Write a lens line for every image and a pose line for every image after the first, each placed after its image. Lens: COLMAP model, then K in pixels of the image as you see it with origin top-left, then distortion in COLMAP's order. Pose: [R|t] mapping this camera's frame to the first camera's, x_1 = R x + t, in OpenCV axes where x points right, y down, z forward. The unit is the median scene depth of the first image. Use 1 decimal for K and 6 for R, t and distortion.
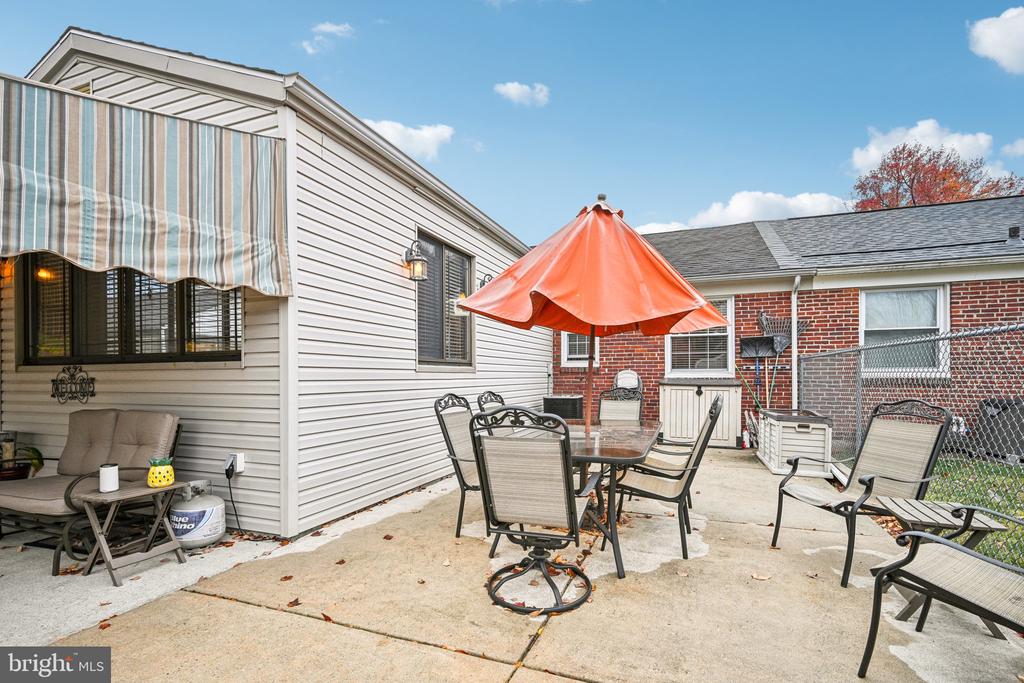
lens RADIAL K [[458.7, 0, 531.1], [0, 458.7, 375.4], [0, 0, 1]] dist [0.002523, 0.000541]
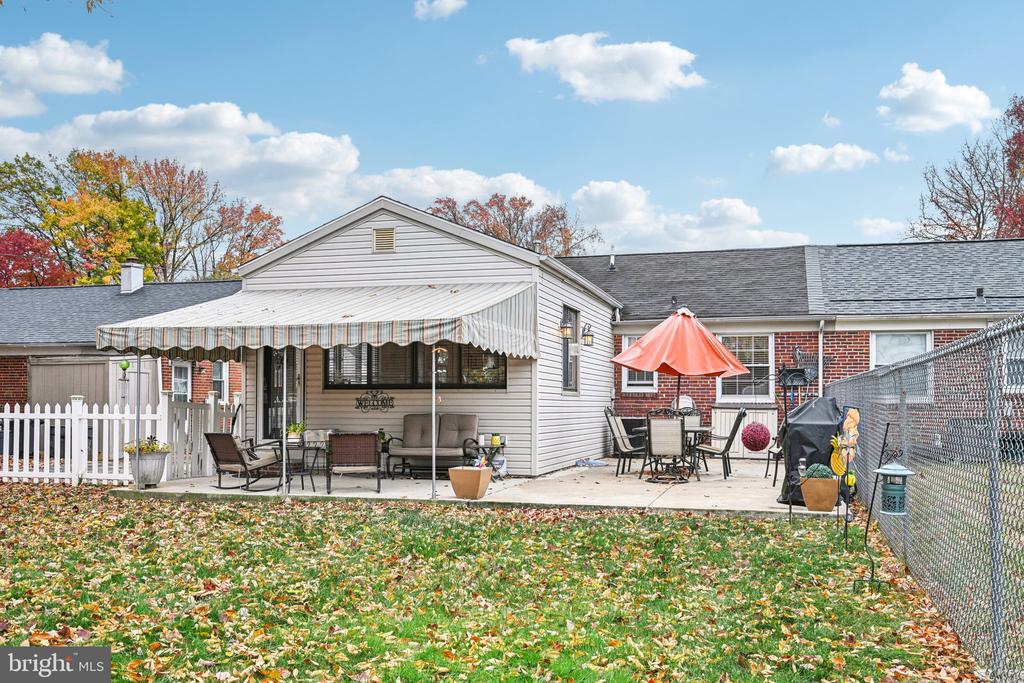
lens RADIAL K [[914.9, 0, 510.1], [0, 914.9, 386.0], [0, 0, 1]] dist [-0.002006, 0.010475]
pose [[0.997913, 0.009243, 0.063913, -0.431182], [-0.007902, 0.999744, -0.021200, 0.019487], [-0.064093, 0.020651, 0.997730, -1.461693]]
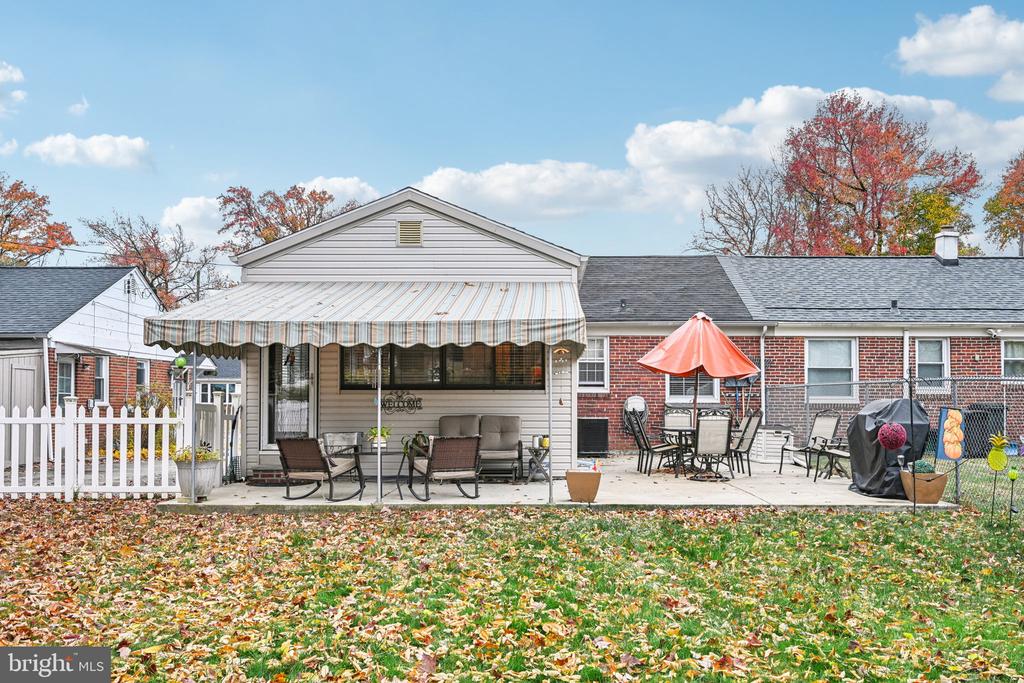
lens RADIAL K [[914.9, 0, 510.1], [0, 914.9, 386.0], [0, 0, 1]] dist [-0.002006, 0.010475]
pose [[0.946728, 0.012168, 0.321805, -1.008212], [-0.005468, 0.999749, -0.021716, 0.018425], [-0.321989, 0.018799, 0.946557, -1.315385]]
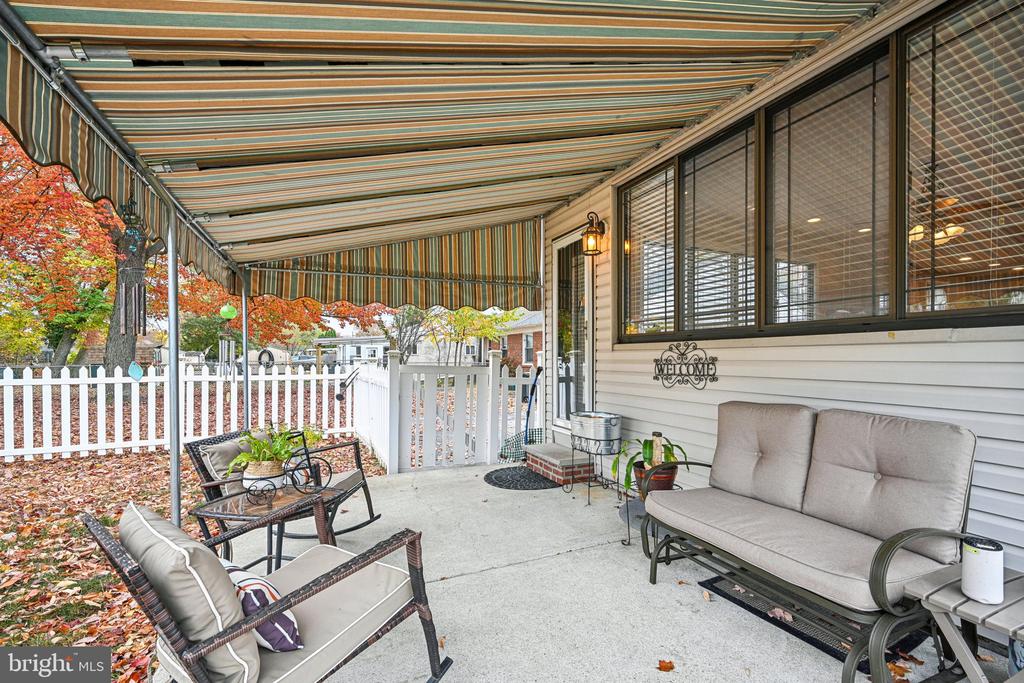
lens RADIAL K [[458.7, 0, 531.1], [0, 458.7, 375.4], [0, 0, 1]] dist [0.002523, 0.000541]
pose [[0.708381, 0.031127, -0.705143, -0.368941], [-0.000873, 0.999065, 0.043224, 0.001532], [0.705829, -0.030003, 0.707746, 0.137891]]
